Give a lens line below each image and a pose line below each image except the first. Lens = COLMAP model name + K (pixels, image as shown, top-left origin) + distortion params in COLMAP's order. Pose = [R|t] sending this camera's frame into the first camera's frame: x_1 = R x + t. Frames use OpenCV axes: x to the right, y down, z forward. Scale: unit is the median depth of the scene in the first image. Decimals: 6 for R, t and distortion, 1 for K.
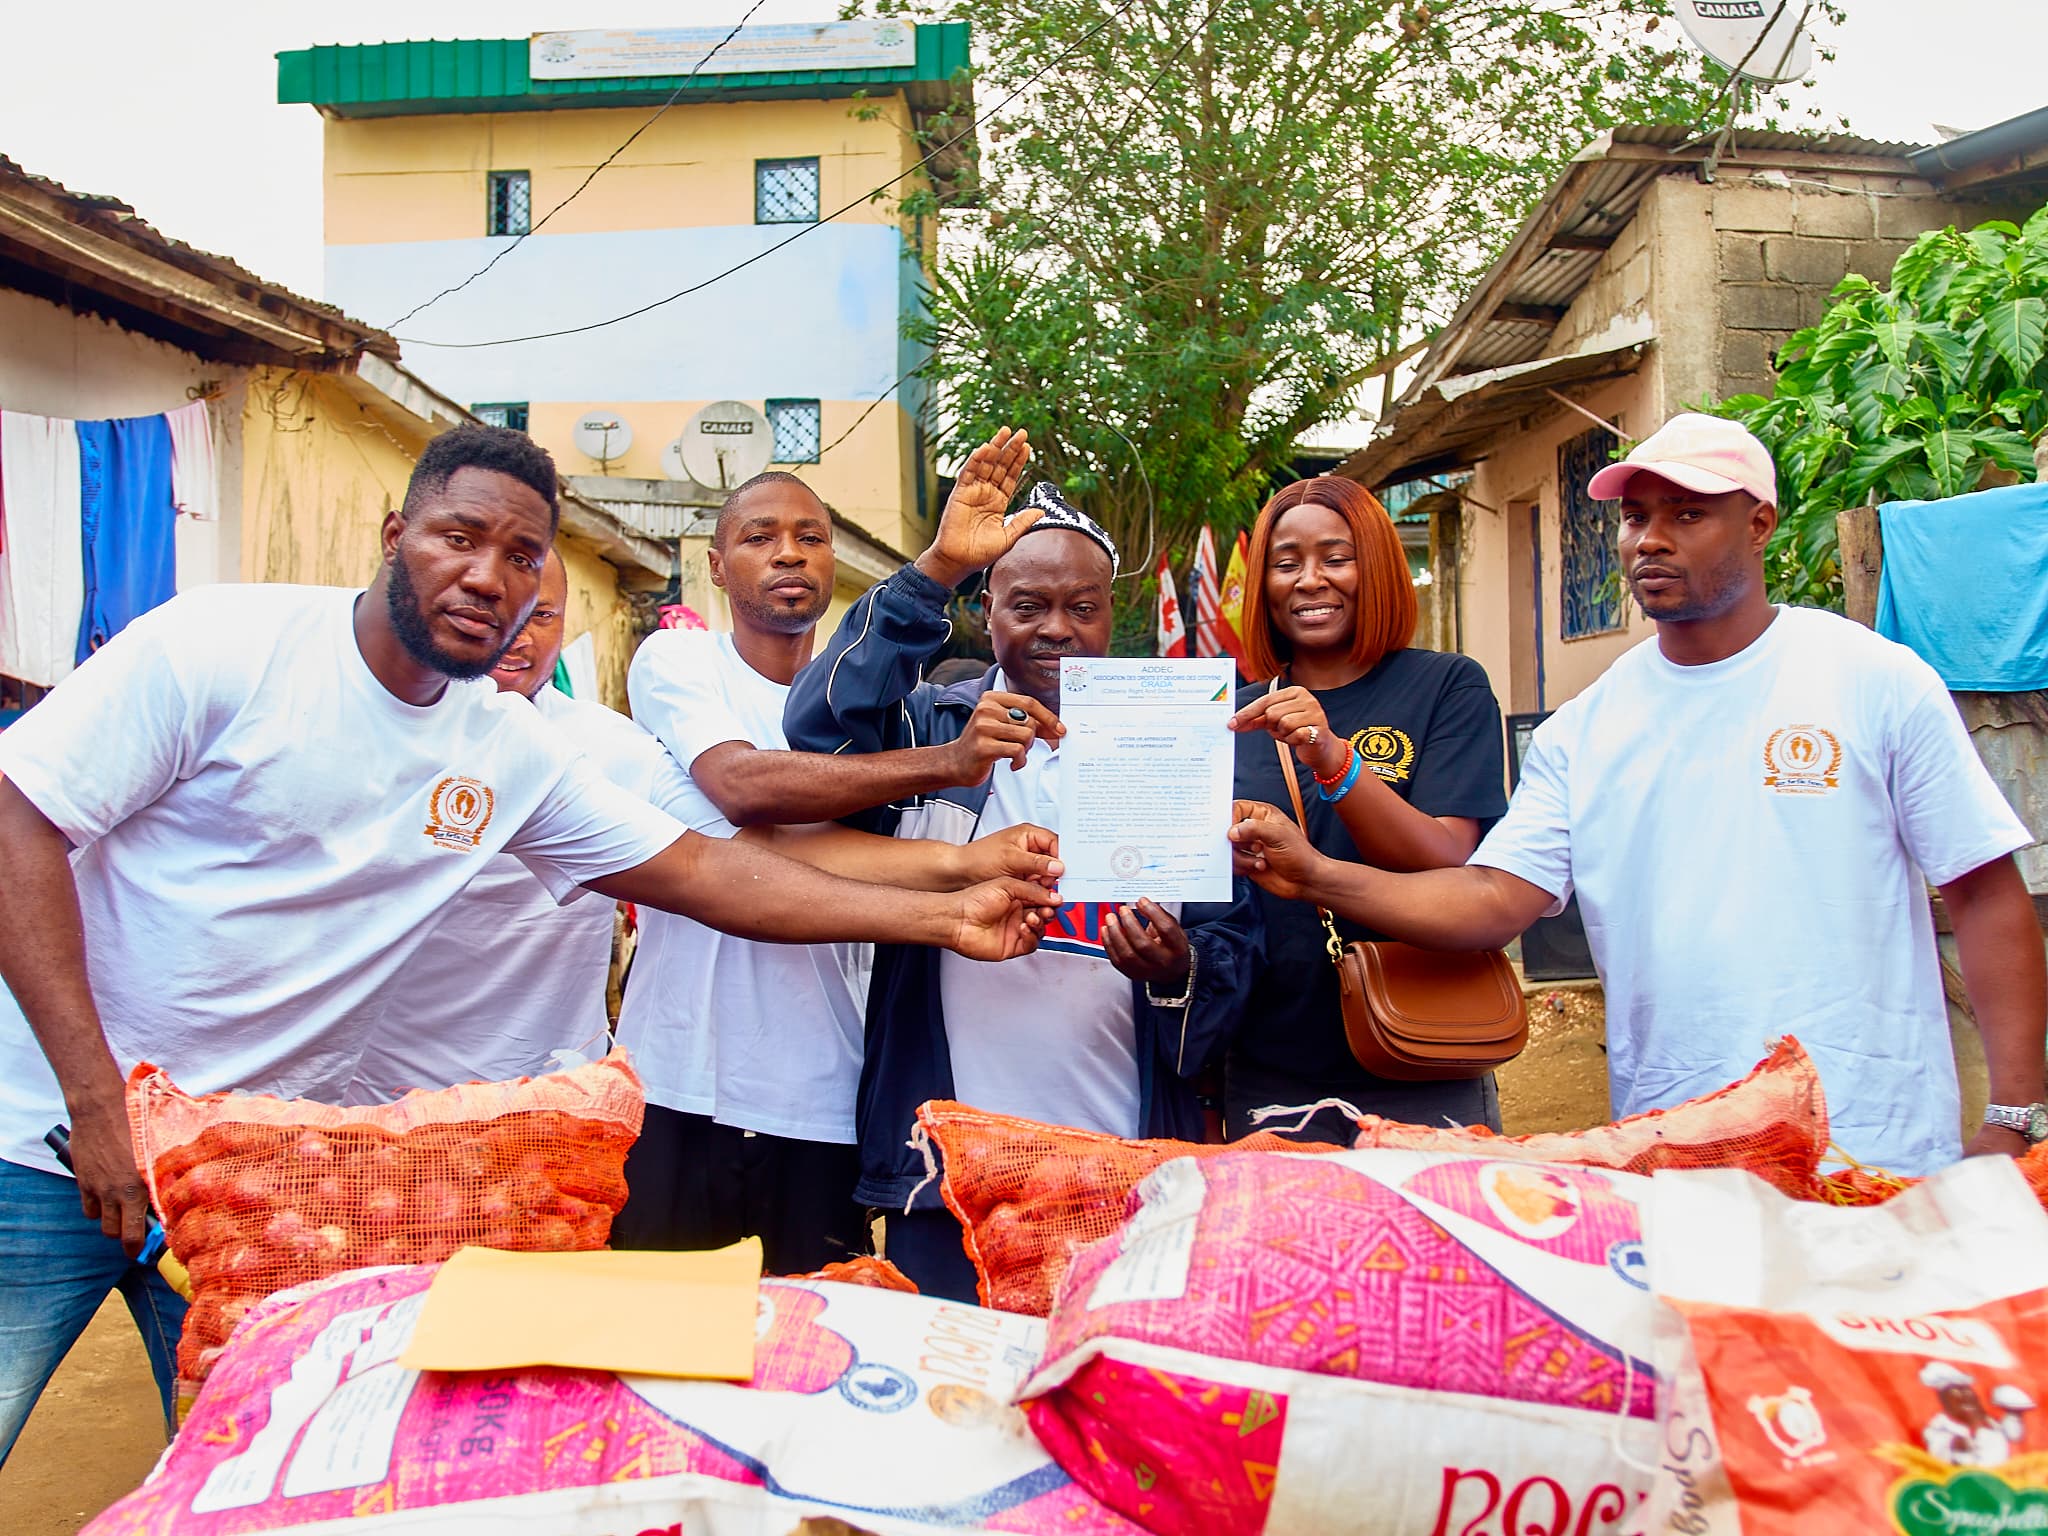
lens RADIAL K [[2296.7, 0, 1001.7], [0, 2296.7, 767.4], [0, 0, 1]] dist [-0.088650, 0.081907]
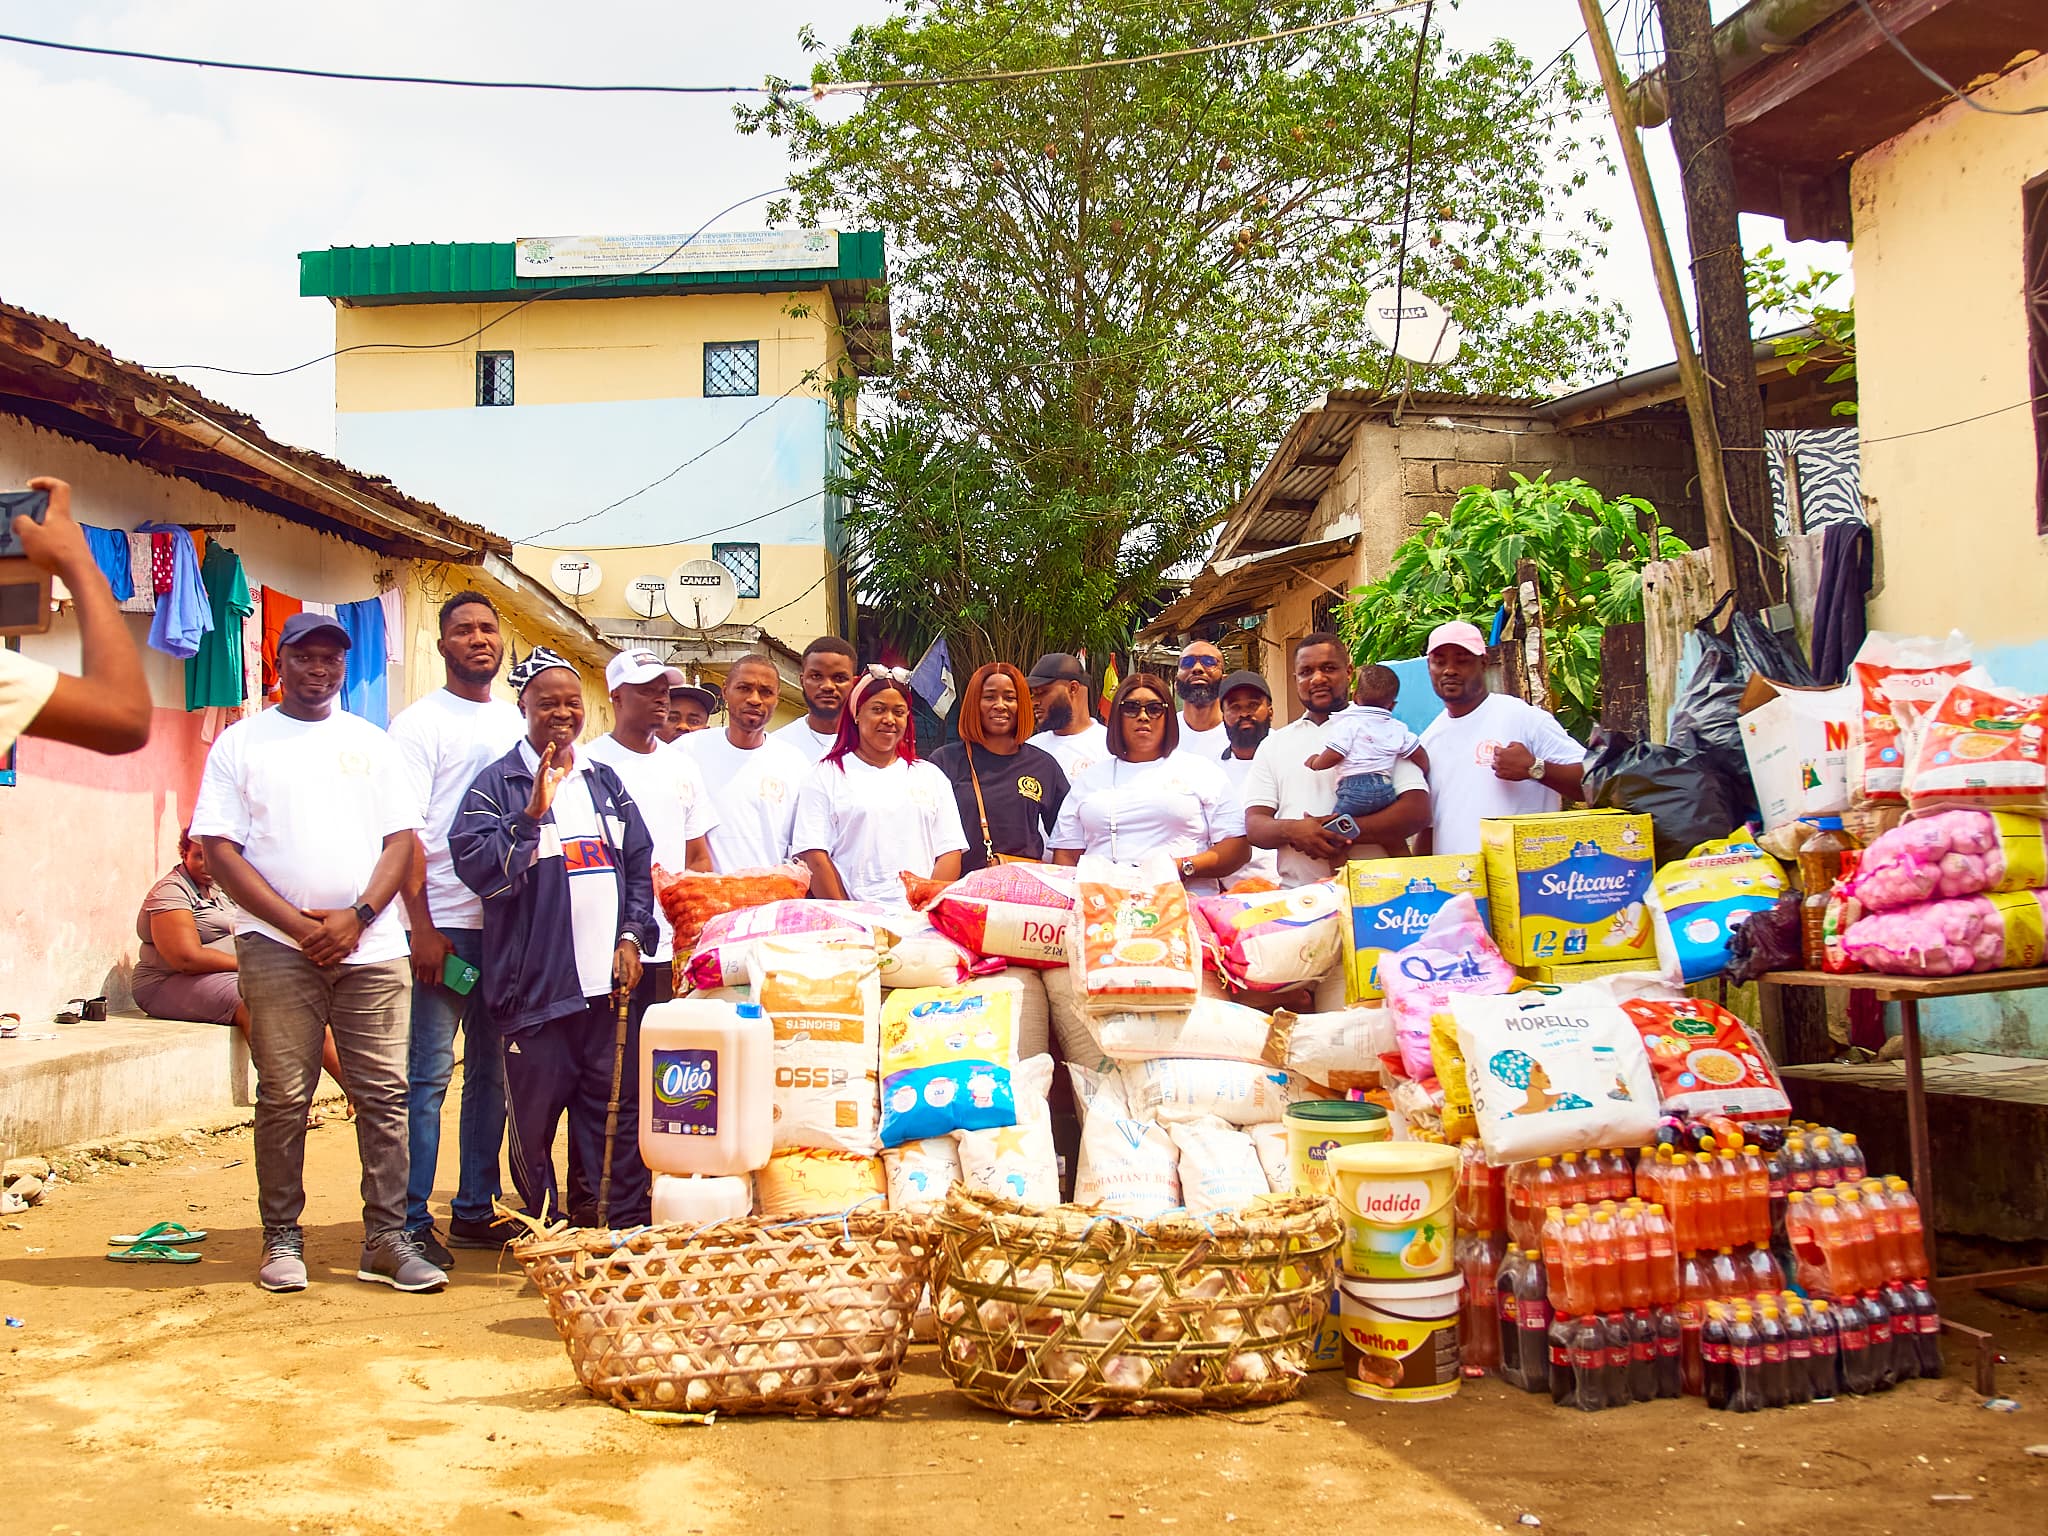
lens RADIAL K [[2336.6, 0, 1022.9], [0, 2336.6, 757.2], [0, 0, 1]] dist [-0.090097, 0.089640]
pose [[0.998835, -0.005644, 0.047934, -0.002652], [0.008130, 0.998623, -0.051834, 0.031426], [-0.047576, 0.052163, 0.997505, -0.473758]]
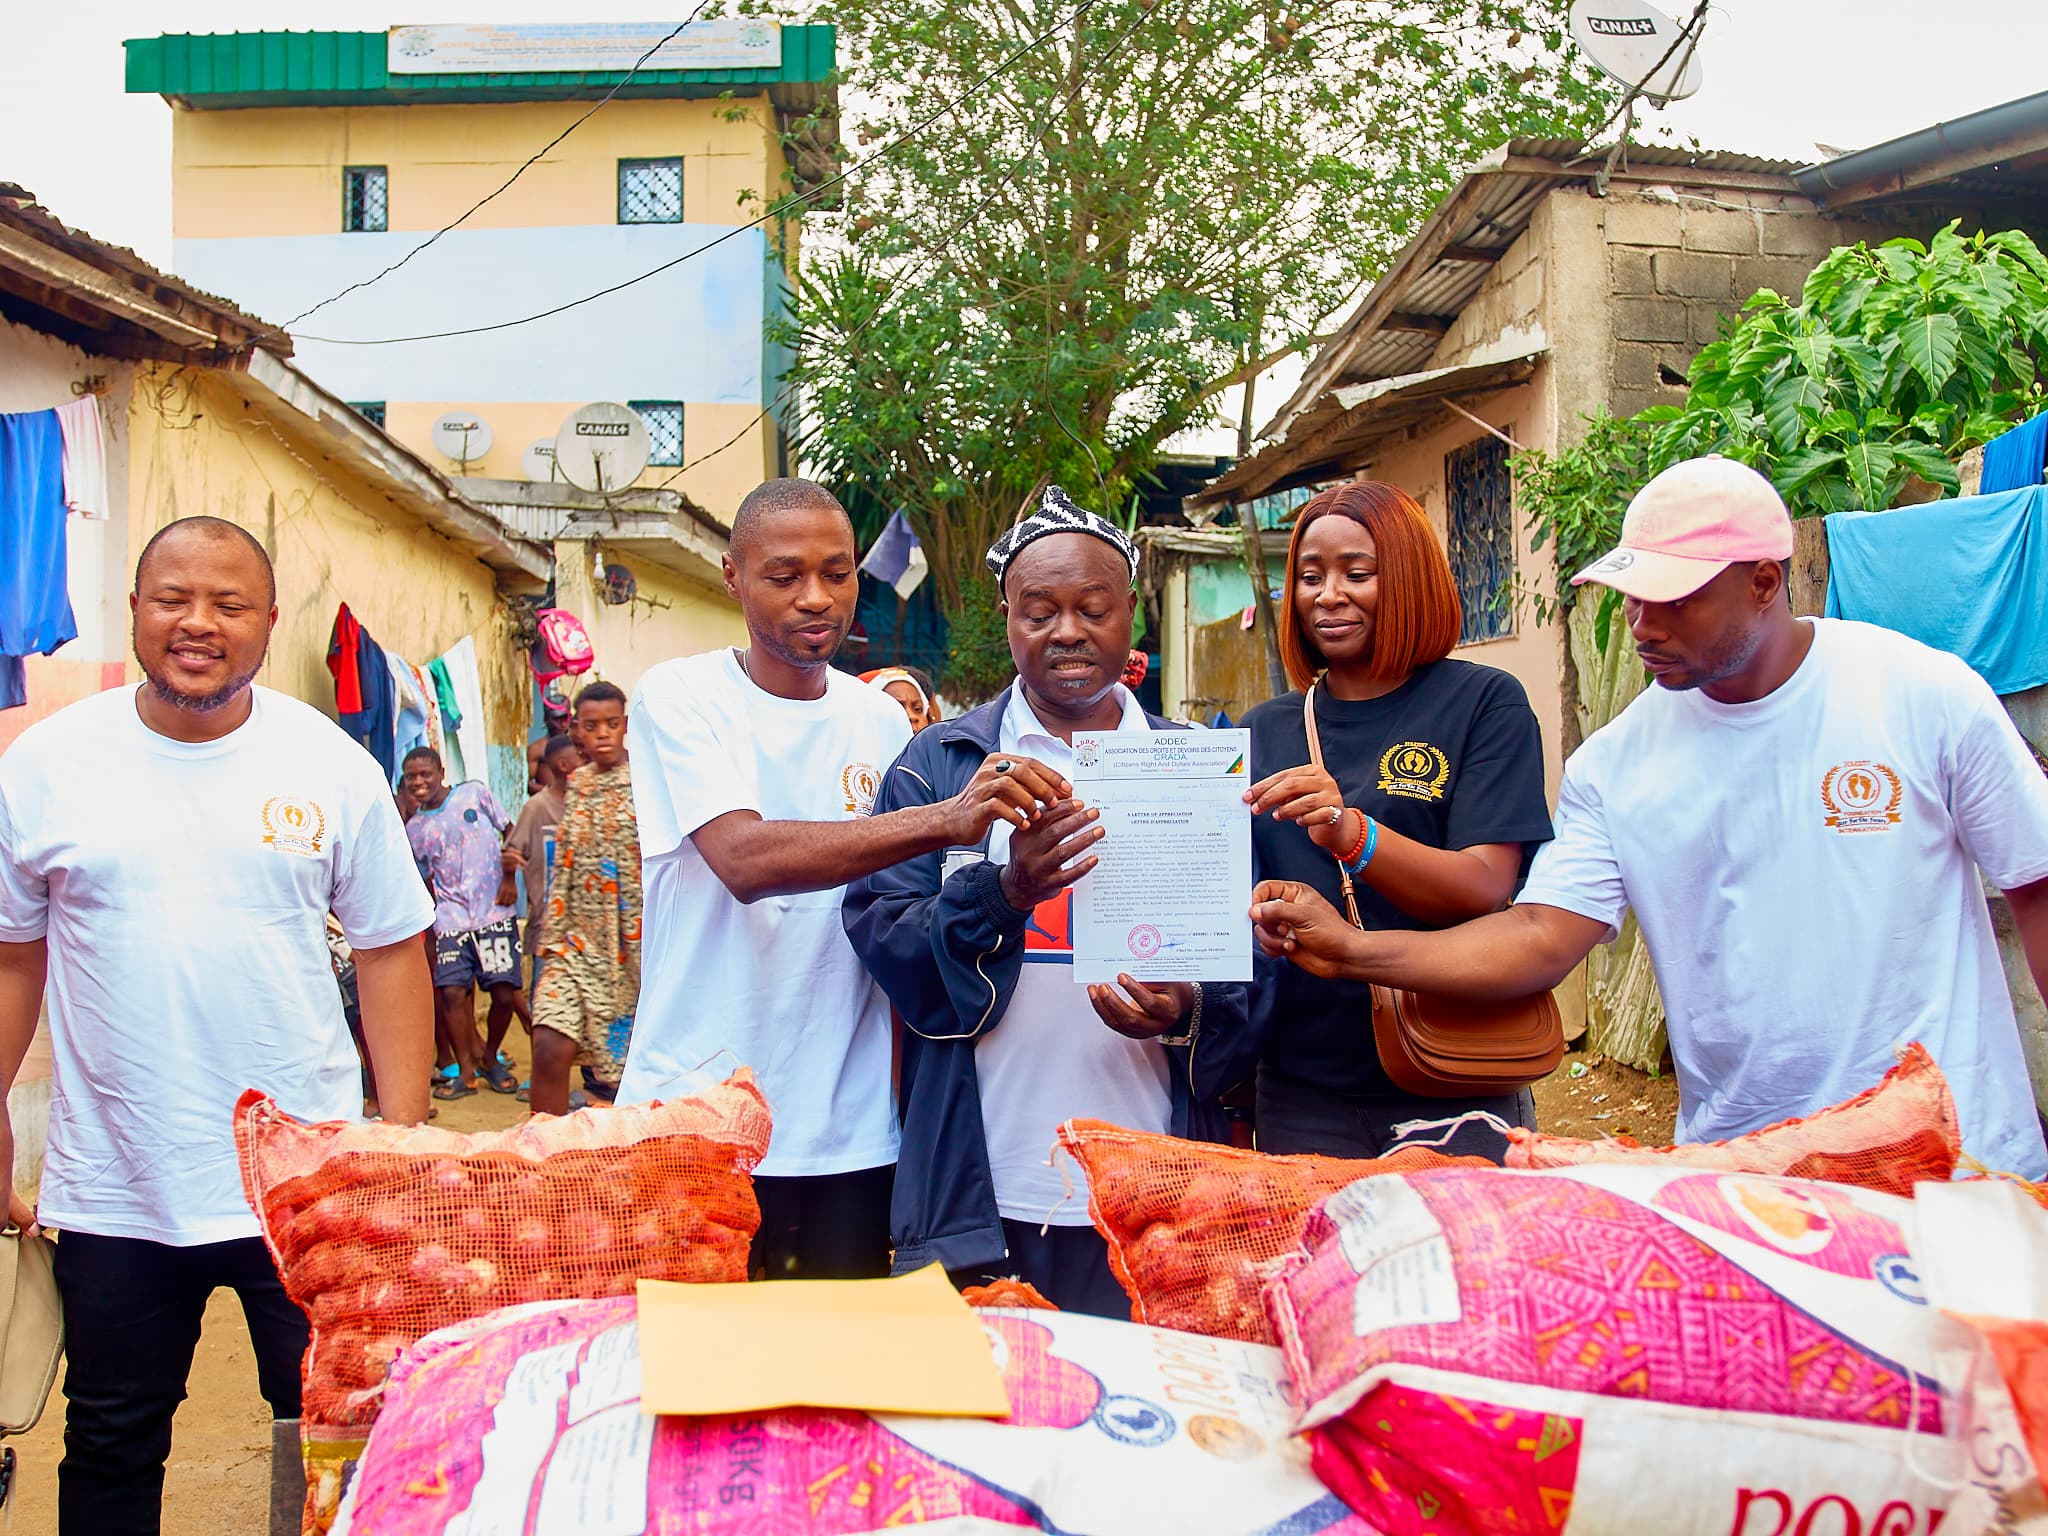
lens RADIAL K [[2296.7, 0, 1009.4], [0, 2296.7, 768.4], [0, 0, 1]] dist [-0.086563, 0.077411]
pose [[0.997275, -0.000500, 0.073772, -0.026764], [0.000634, 0.999998, -0.001790, -0.000418], [-0.073771, 0.001832, 0.997274, 0.005914]]
